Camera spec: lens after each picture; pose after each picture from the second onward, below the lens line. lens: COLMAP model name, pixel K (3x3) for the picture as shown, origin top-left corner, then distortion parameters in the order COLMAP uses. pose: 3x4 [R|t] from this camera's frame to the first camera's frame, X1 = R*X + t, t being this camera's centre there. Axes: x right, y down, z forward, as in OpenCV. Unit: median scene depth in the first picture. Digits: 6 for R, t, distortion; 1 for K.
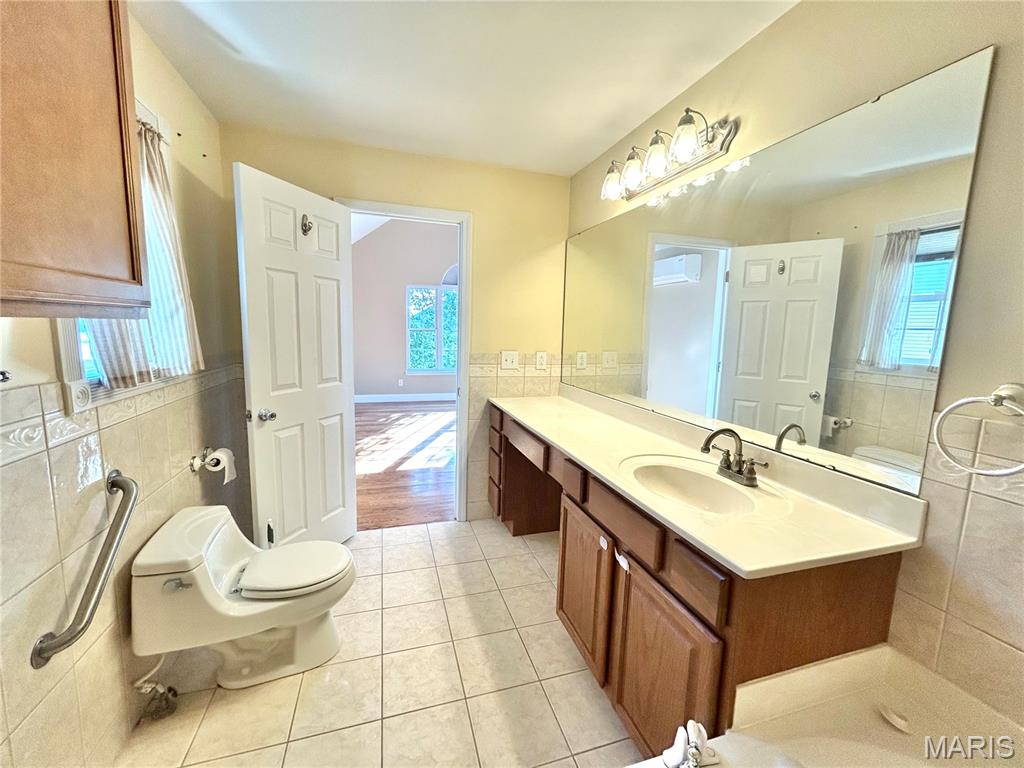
lens RADIAL K [[412.1, 0, 512.2], [0, 412.1, 382.8], [0, 0, 1]] dist [-0.000584, 0.000113]
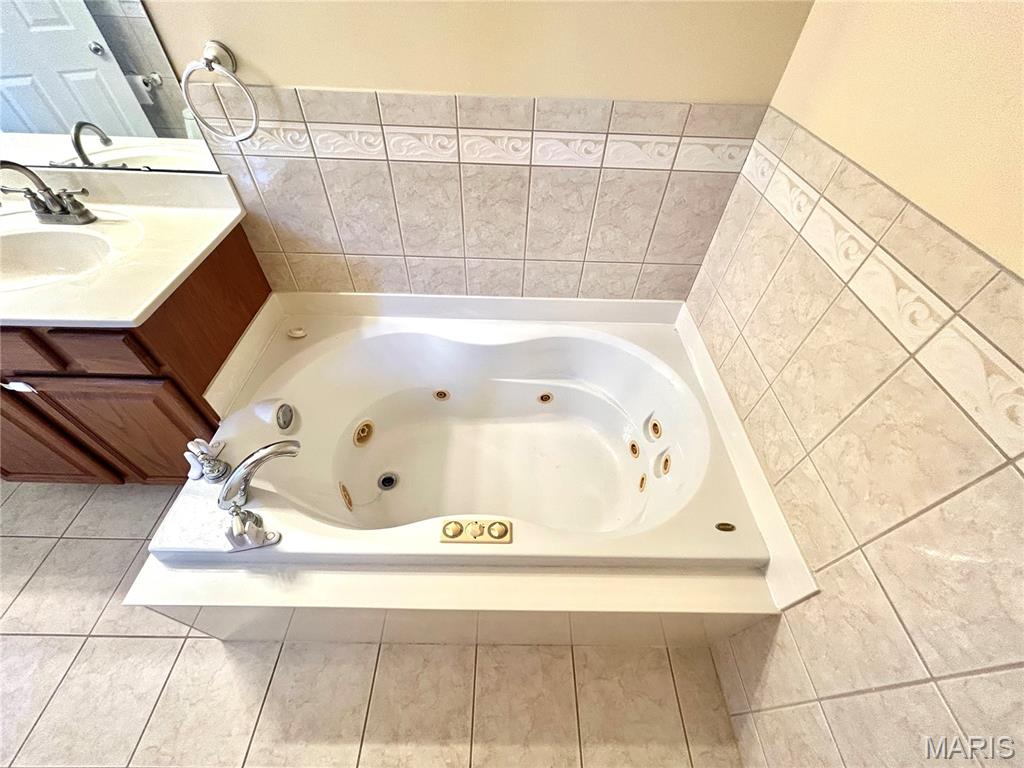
lens RADIAL K [[412.1, 0, 512.3], [0, 412.1, 384.7], [0, 0, 1]] dist [-0.000584, 0.000113]
pose [[0.300498, -0.720573, 0.624880, 0.067025], [0.101473, 0.675595, 0.730257, -0.083131], [-0.948369, -0.156032, 0.276133, -0.192245]]
